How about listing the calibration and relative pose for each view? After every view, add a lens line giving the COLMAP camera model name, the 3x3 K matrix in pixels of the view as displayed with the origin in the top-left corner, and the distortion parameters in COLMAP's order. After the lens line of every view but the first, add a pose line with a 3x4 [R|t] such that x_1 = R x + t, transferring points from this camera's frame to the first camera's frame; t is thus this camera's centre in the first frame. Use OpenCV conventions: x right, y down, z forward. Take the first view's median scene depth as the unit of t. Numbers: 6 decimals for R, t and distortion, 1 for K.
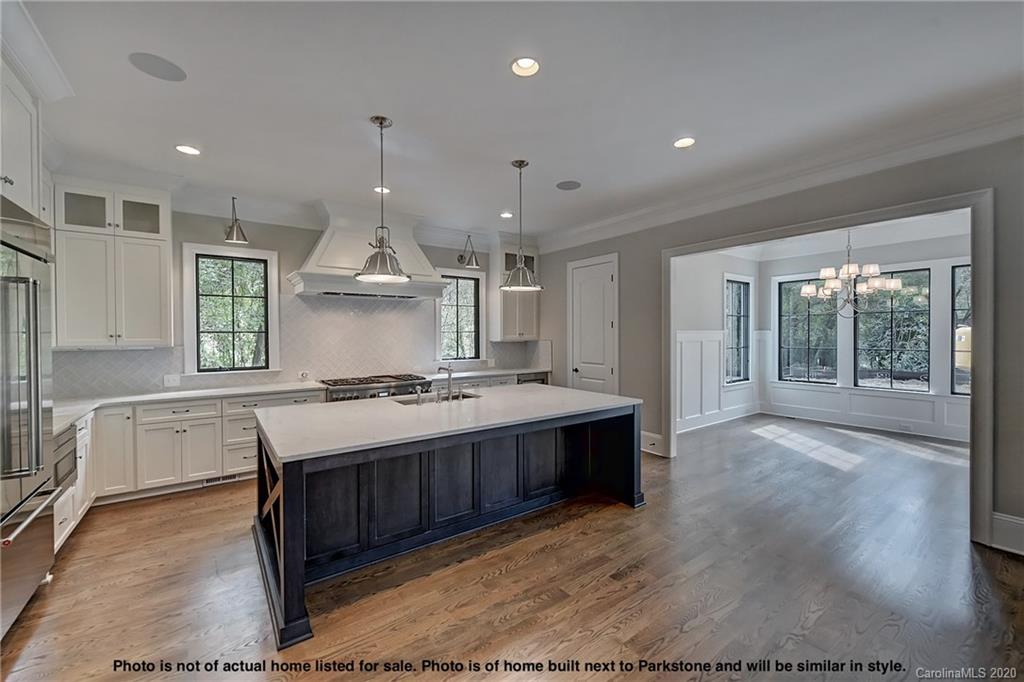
lens RADIAL K [[412.8, 0, 513.7], [0, 412.8, 337.3], [0, 0, 1]] dist [0.002075, 0.000236]
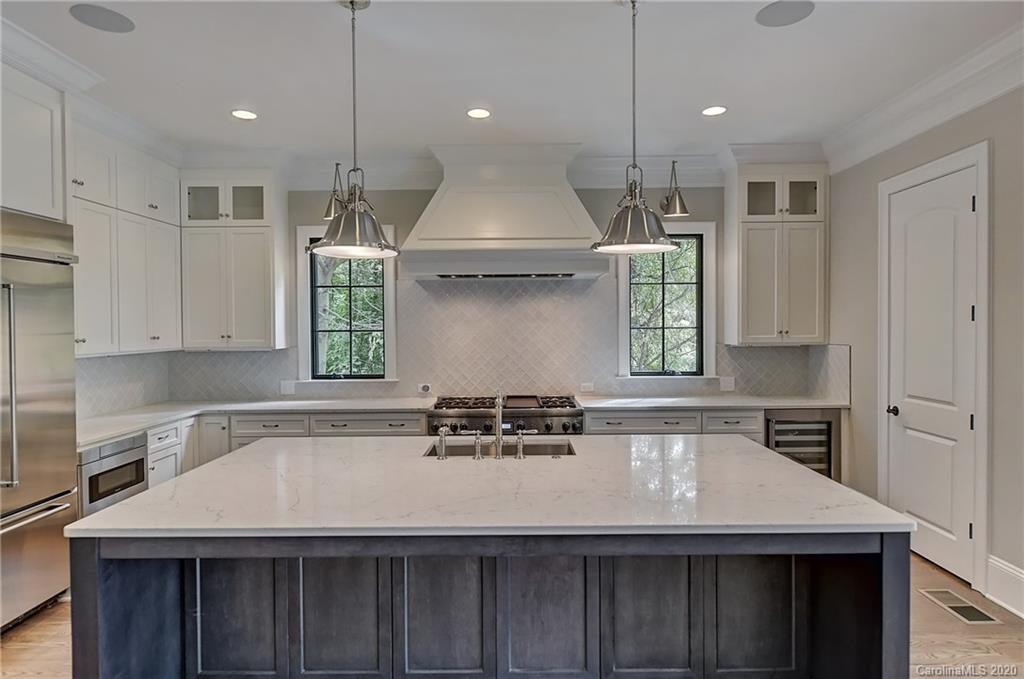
lens RADIAL K [[577.8, 0, 511.0], [0, 577.8, 335.5], [0, 0, 1]] dist [0.002964, -0.001874]
pose [[0.805863, 0.007023, -0.592061, 0.237640], [-0.000477, 0.999937, 0.011213, -0.016069], [0.592102, -0.008754, 0.805815, 0.268918]]
